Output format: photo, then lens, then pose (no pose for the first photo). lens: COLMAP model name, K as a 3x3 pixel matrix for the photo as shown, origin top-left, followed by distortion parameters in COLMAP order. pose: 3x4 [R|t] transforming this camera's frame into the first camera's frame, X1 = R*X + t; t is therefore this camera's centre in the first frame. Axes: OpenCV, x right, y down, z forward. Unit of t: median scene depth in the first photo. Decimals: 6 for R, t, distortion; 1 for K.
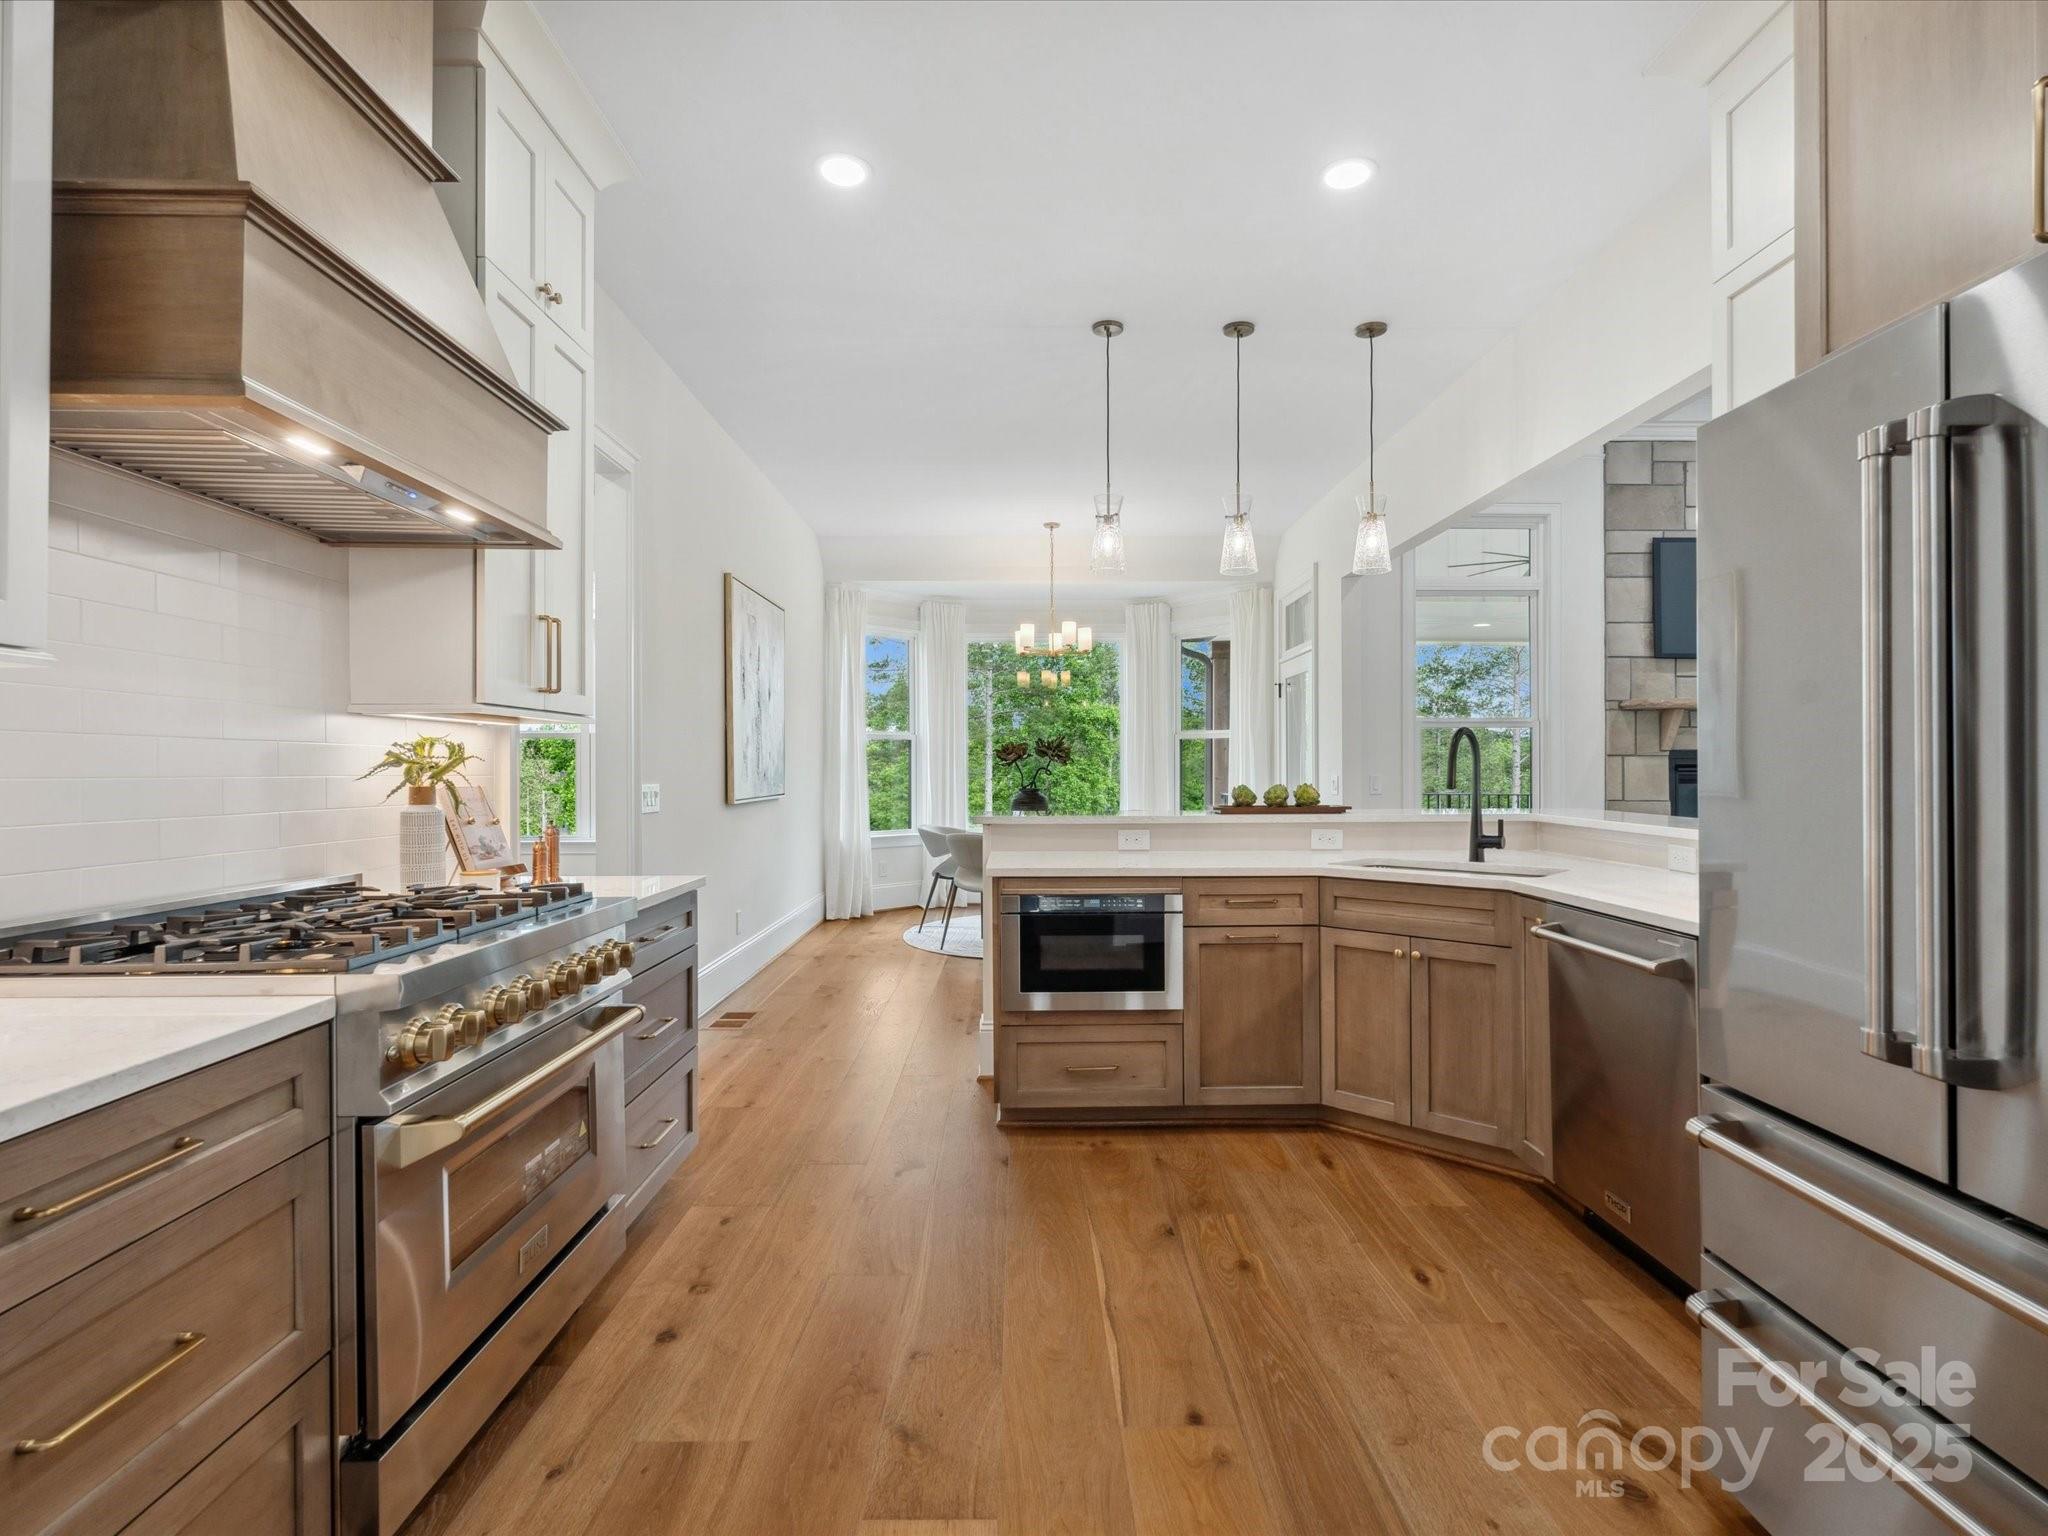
lens RADIAL K [[1018.7, 0, 1027.0], [0, 1018.7, 767.2], [0, 0, 1]] dist [-0.001784, 0.000614]
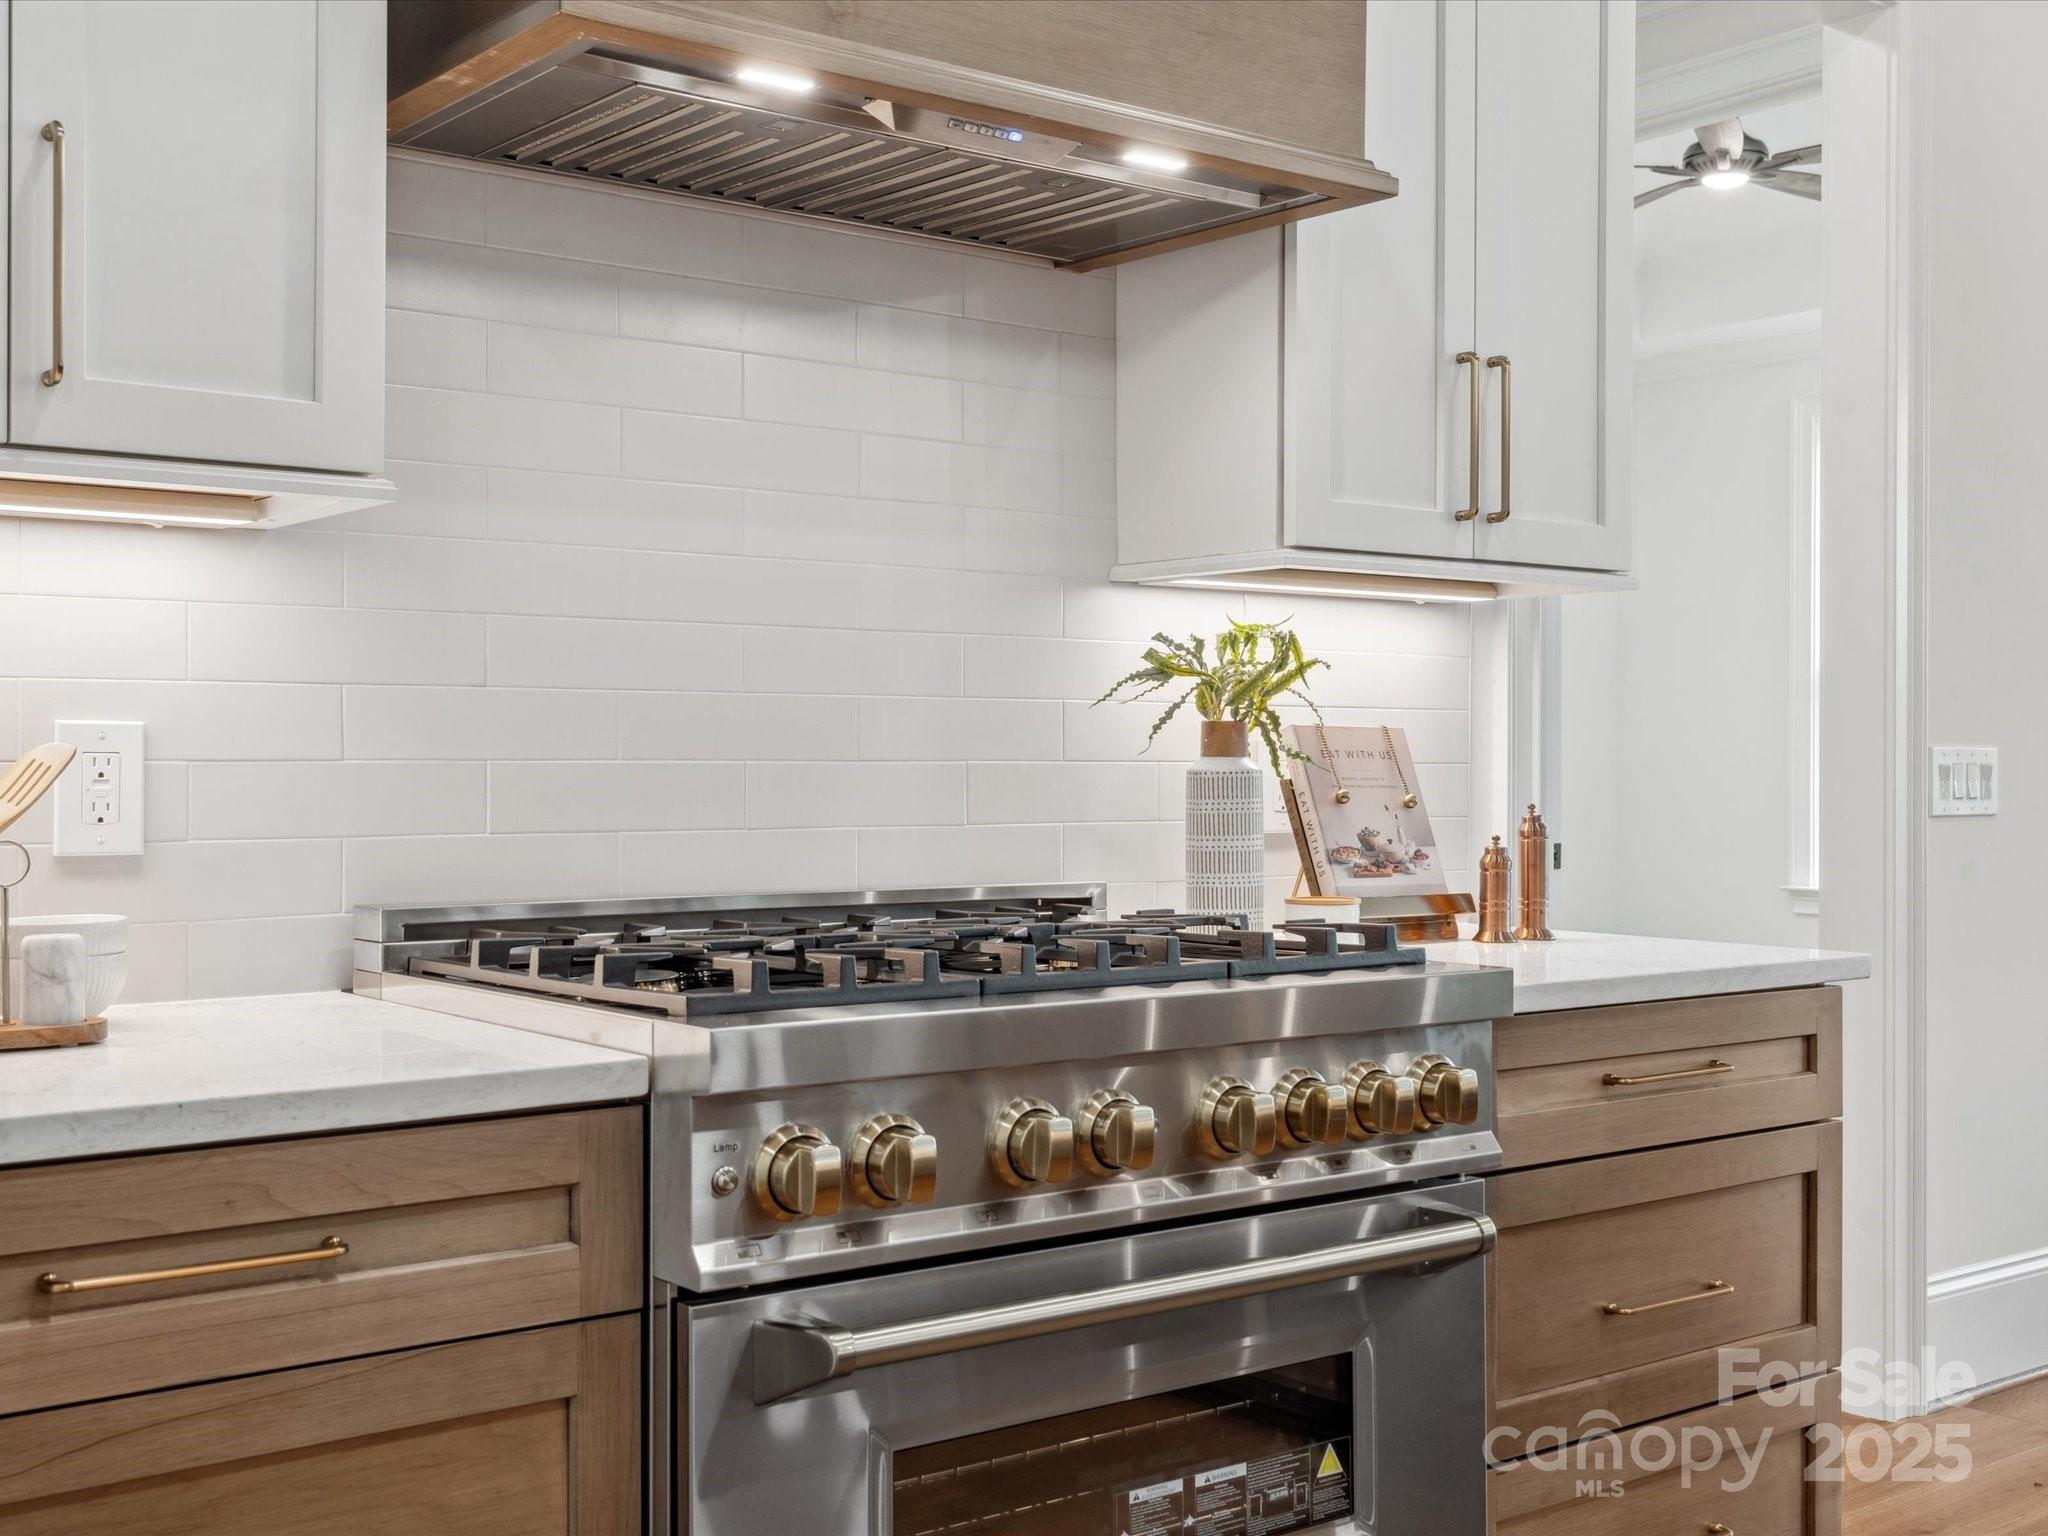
lens RADIAL K [[2312.0, 0, 1023.5], [0, 2312.0, 744.9], [0, 0, 1]] dist [0.006714, 0.002279]
pose [[0.615749, 0.000249, -0.787943, 0.184794], [-0.000696, 1.000000, -0.000229, 0.023260], [0.787942, 0.000690, 0.615749, 0.163608]]
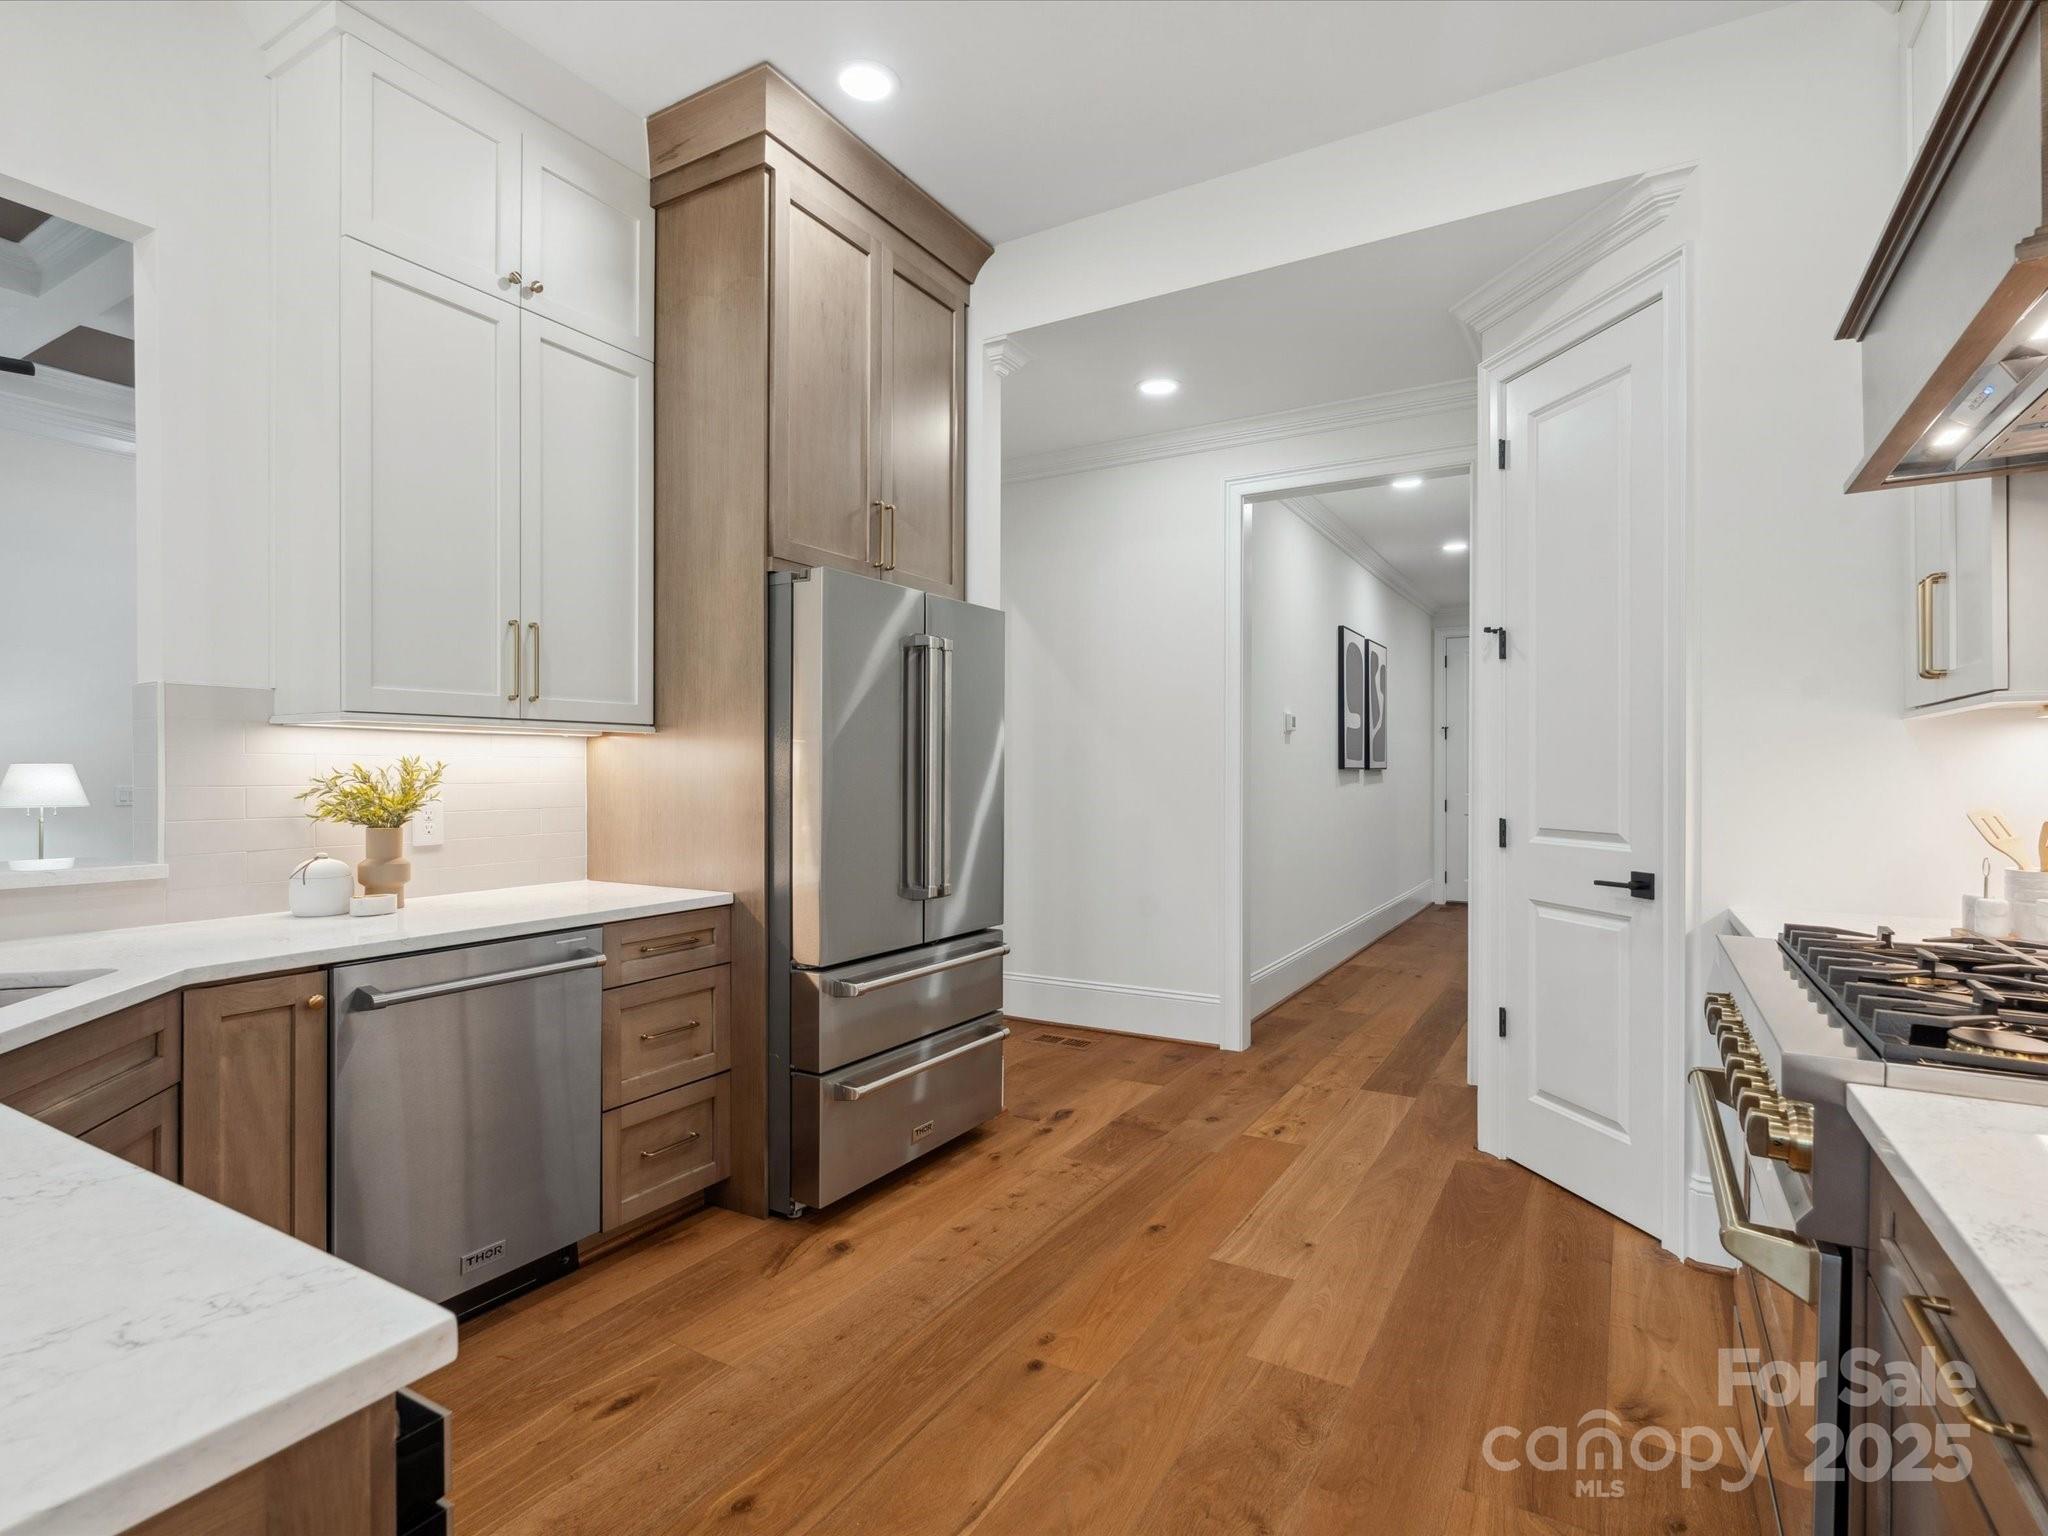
lens RADIAL K [[1018.7, 0, 1027.0], [0, 1018.7, 767.2], [0, 0, 1]] dist [-0.001784, 0.000614]
pose [[-0.855648, -0.000113, 0.517558, -0.226158], [-0.004126, 0.999970, -0.006604, -0.004050], [-0.517542, -0.007787, -0.855623, 1.101177]]
